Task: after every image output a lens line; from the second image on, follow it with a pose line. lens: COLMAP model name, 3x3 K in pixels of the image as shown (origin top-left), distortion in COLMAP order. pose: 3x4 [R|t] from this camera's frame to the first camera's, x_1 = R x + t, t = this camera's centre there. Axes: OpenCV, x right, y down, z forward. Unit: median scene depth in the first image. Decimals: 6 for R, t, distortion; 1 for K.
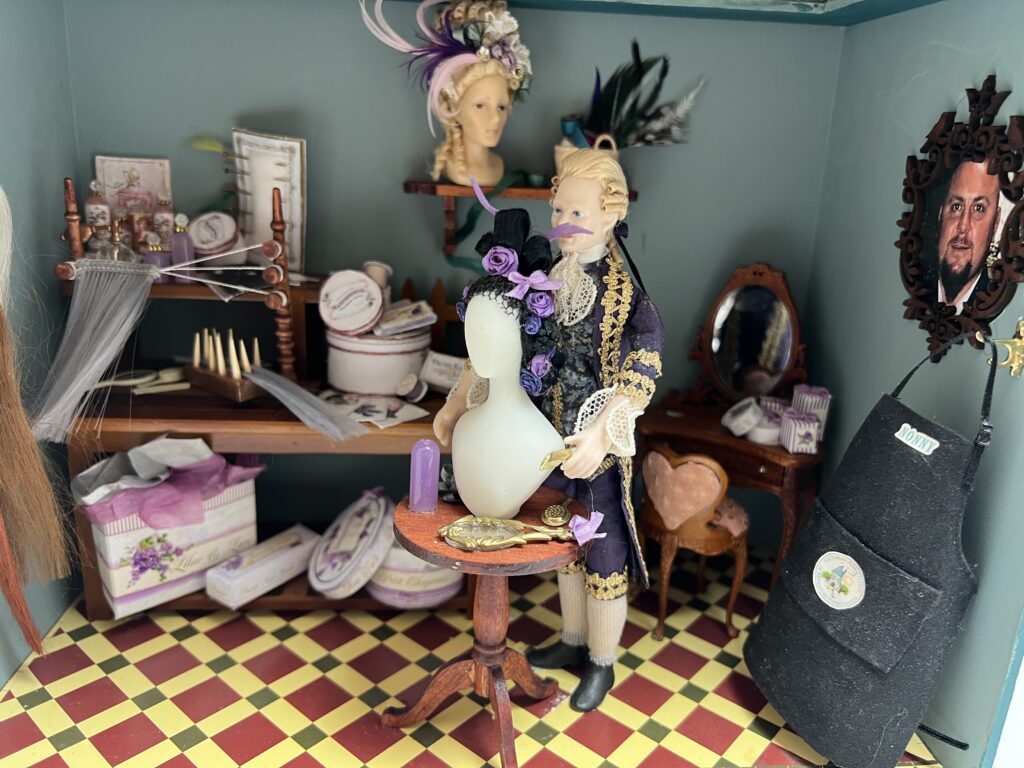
lens RADIAL K [[778.4, 0, 512.0], [0, 778.4, 384.0], [0, 0, 1]] dist [0.032821, -0.074586]
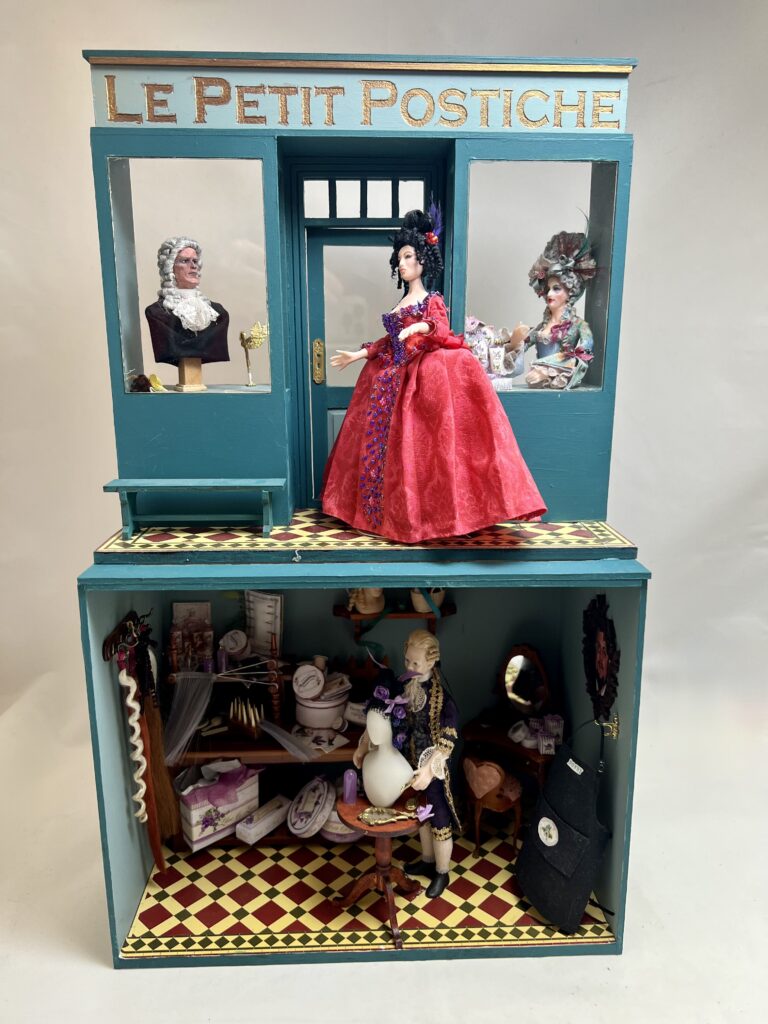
lens RADIAL K [[763.4, 0, 384.0], [0, 763.4, 512.0], [0, 0, 1]] dist [0.051392, -0.108817]
pose [[0.998608, -0.033982, -0.040336, 0.077066], [0.031091, 0.997043, -0.070270, -0.404690], [0.042605, 0.068919, 0.996712, -0.969127]]
